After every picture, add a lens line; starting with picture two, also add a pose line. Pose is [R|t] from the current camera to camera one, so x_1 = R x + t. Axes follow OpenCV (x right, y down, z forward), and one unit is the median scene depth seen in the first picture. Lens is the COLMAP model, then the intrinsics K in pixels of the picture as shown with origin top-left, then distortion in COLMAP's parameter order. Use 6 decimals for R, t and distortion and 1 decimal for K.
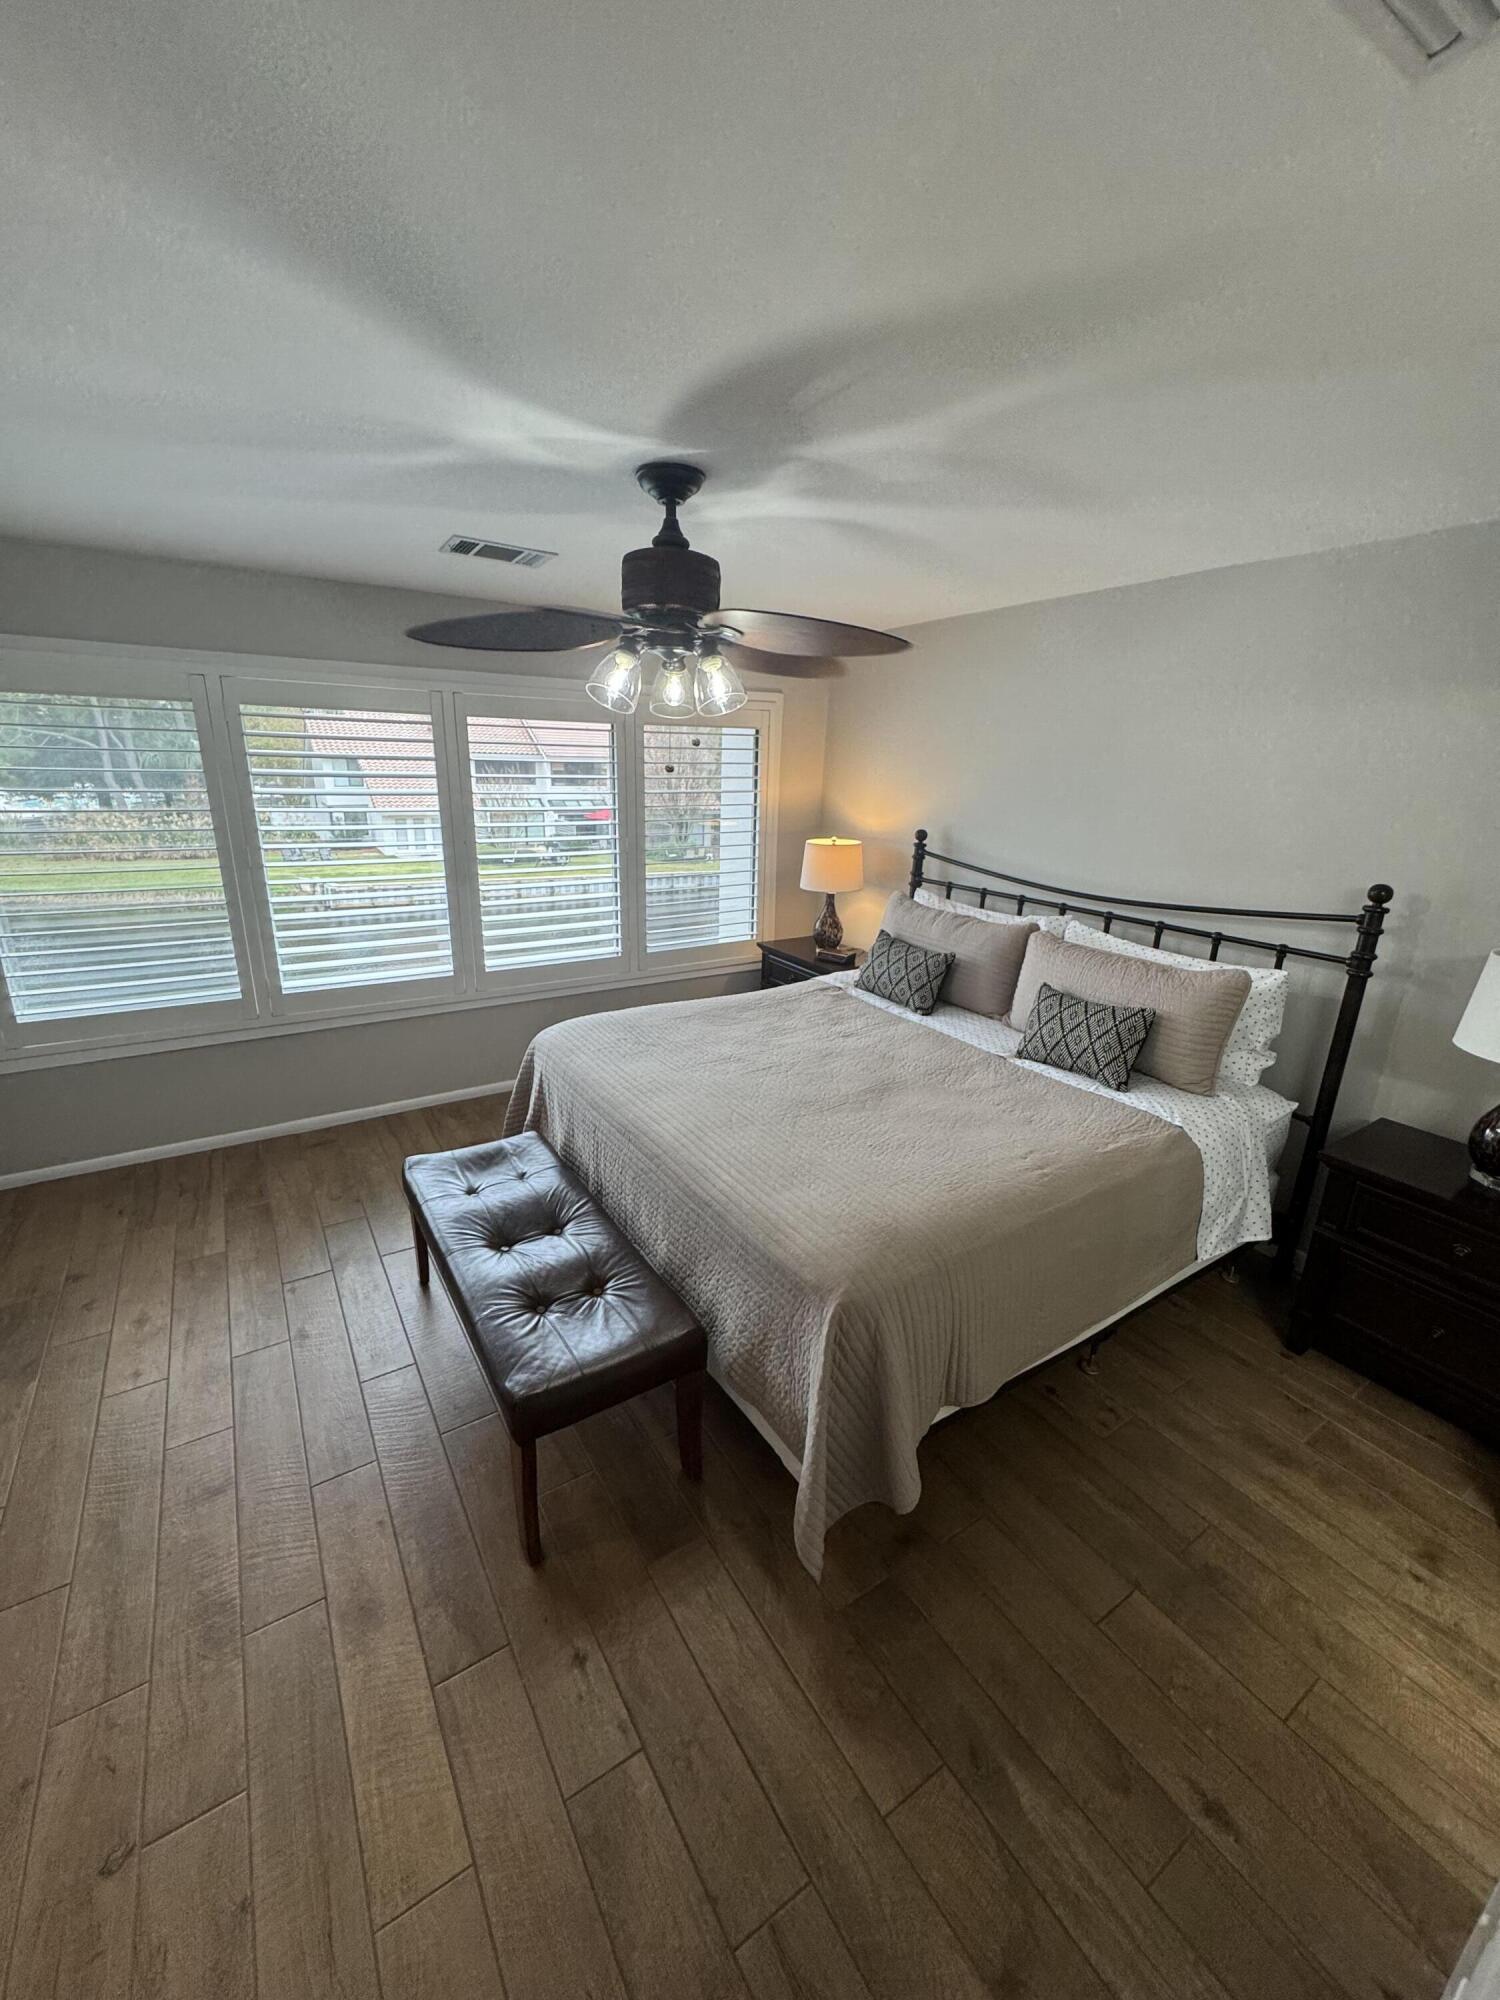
lens RADIAL K [[796.8, 0, 757.6], [0, 796.8, 1002.6], [0, 0, 1]] dist [-0.000908, -0.000148]
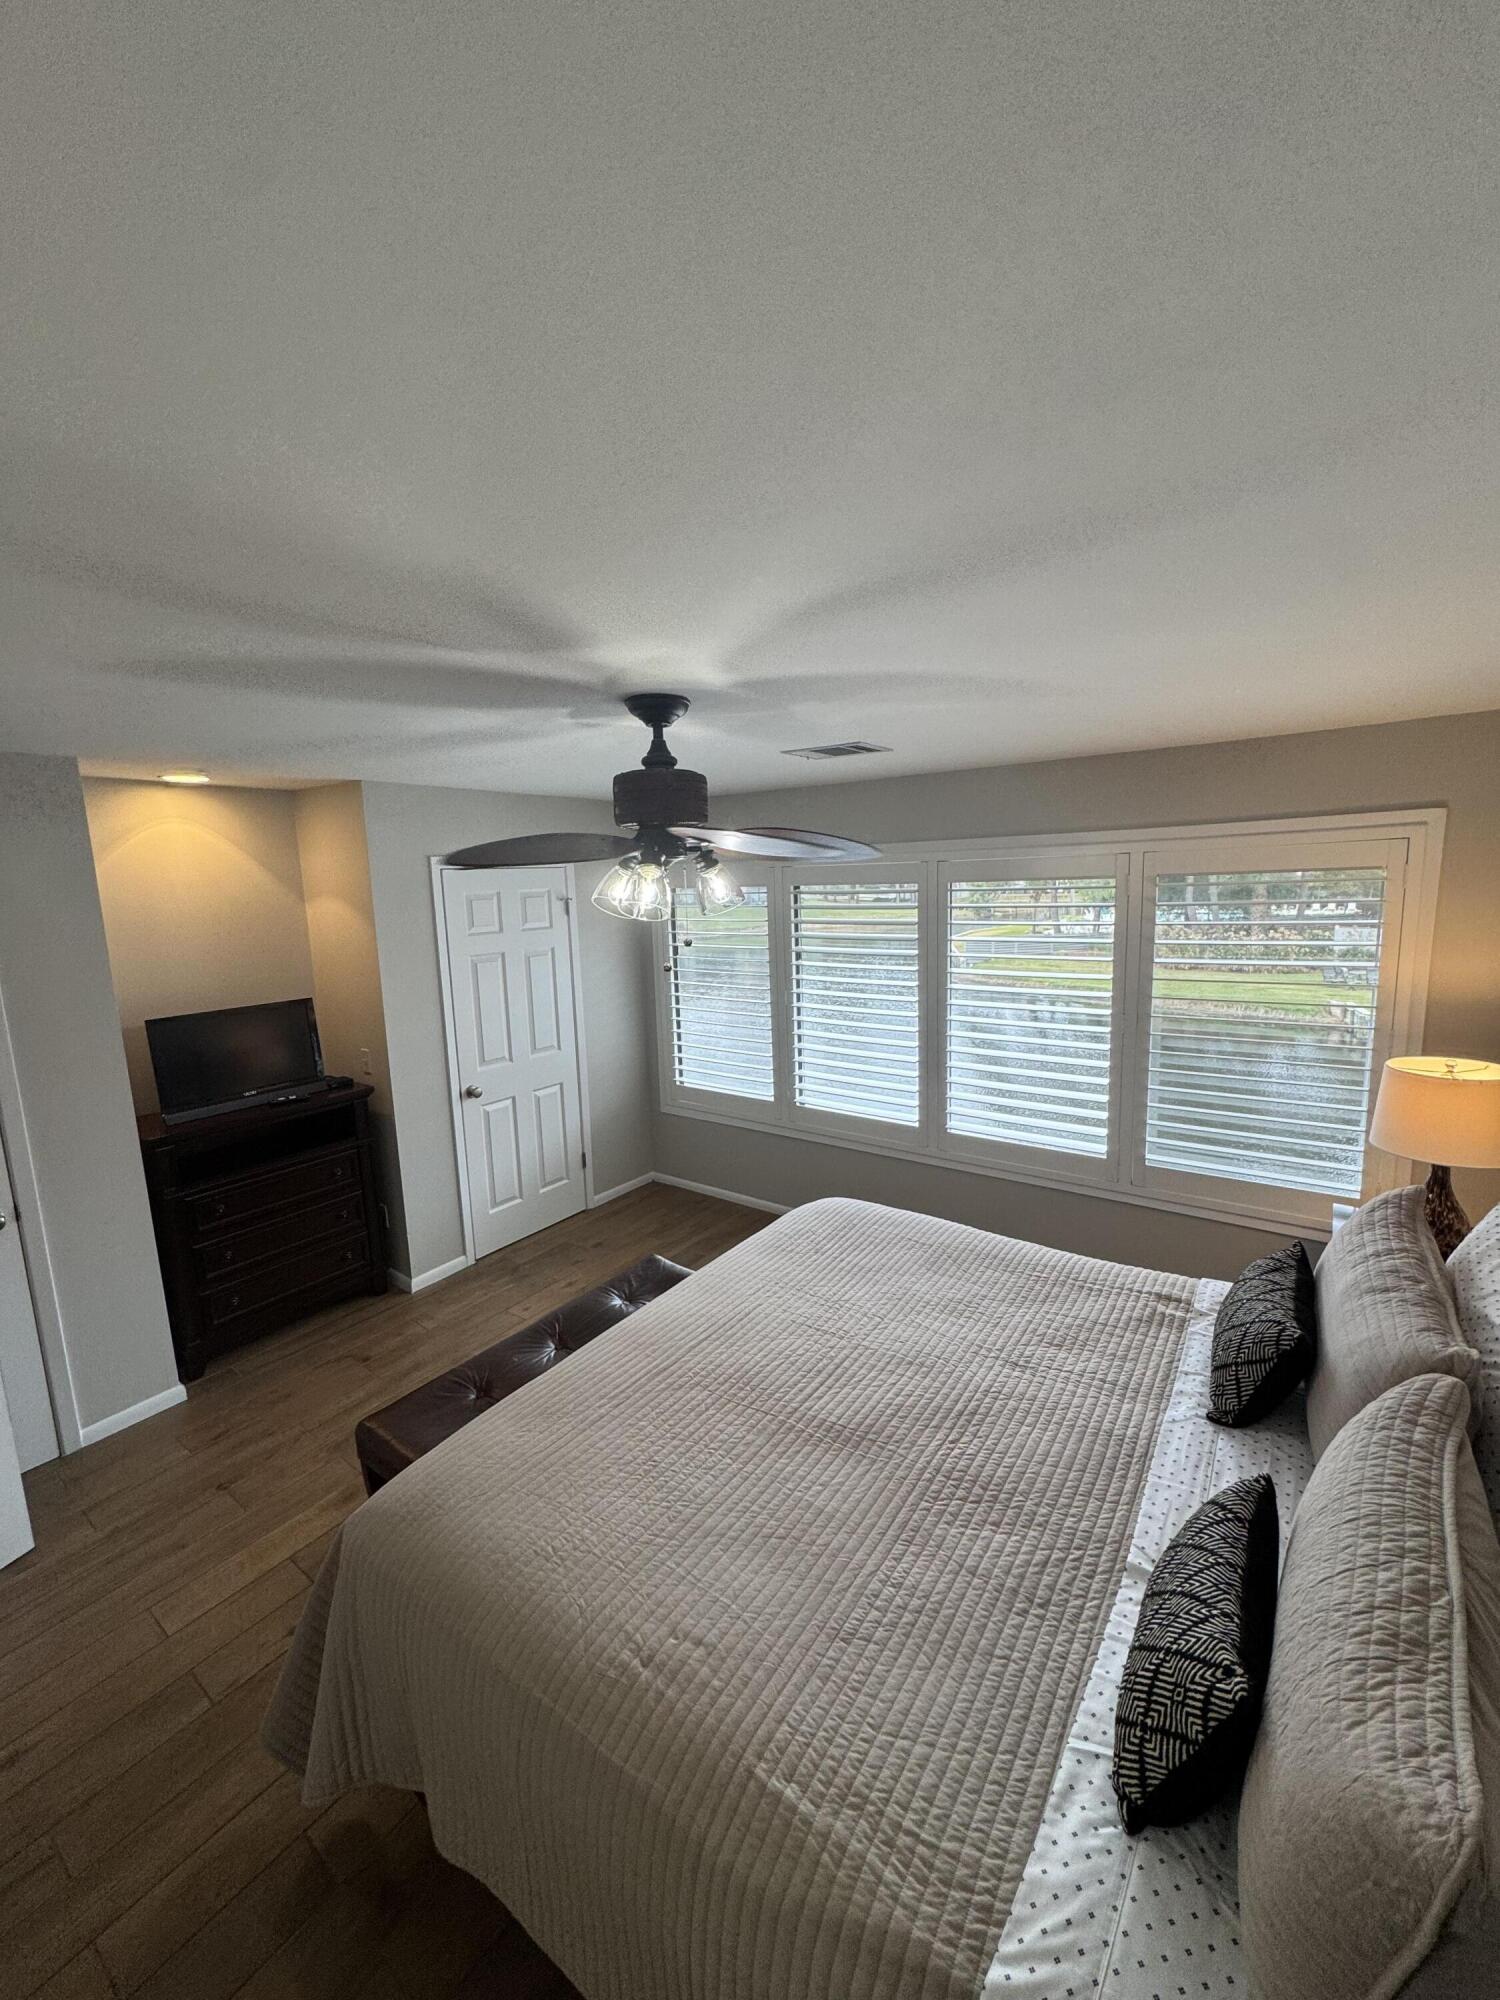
lens RADIAL K [[796.8, 0, 757.6], [0, 796.8, 1002.6], [0, 0, 1]] dist [-0.000908, -0.000148]
pose [[0.350437, 0.106881, -0.930468, 0.620236], [-0.233130, 0.972153, 0.023866, -0.213928], [0.907108, 0.208557, 0.365595, 0.528994]]
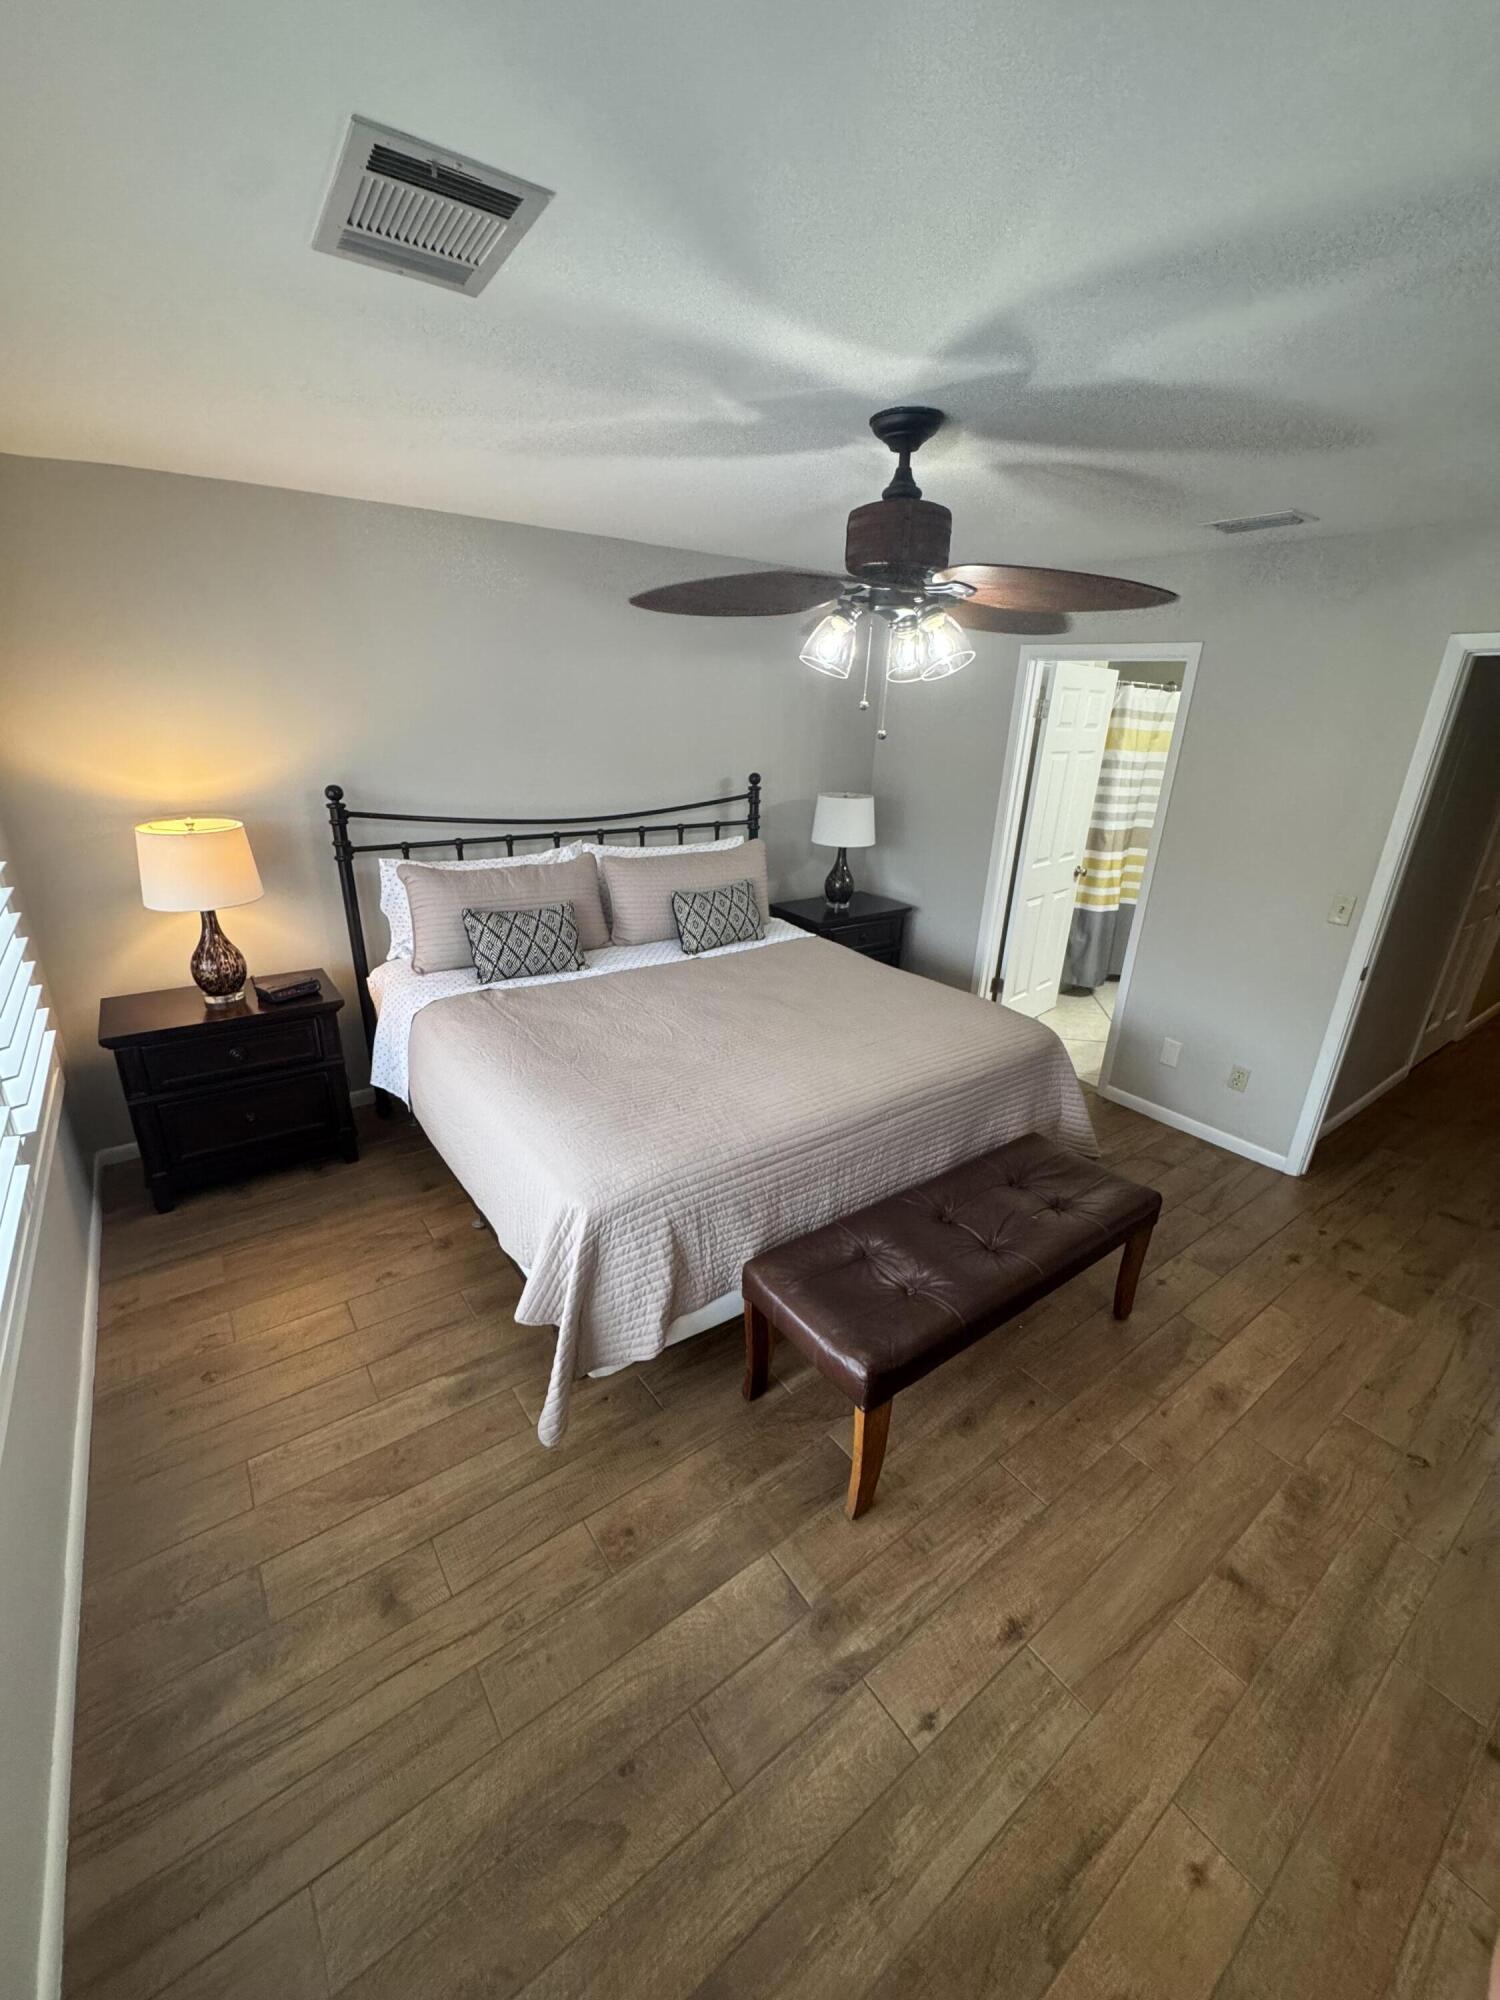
lens RADIAL K [[796.8, 0, 757.6], [0, 796.8, 1002.6], [0, 0, 1]] dist [-0.000908, -0.000148]
pose [[-0.055760, -0.380548, 0.923078, -0.786211], [0.259149, 0.887316, 0.381459, -0.289641], [-0.964226, 0.260485, 0.049142, 0.833043]]
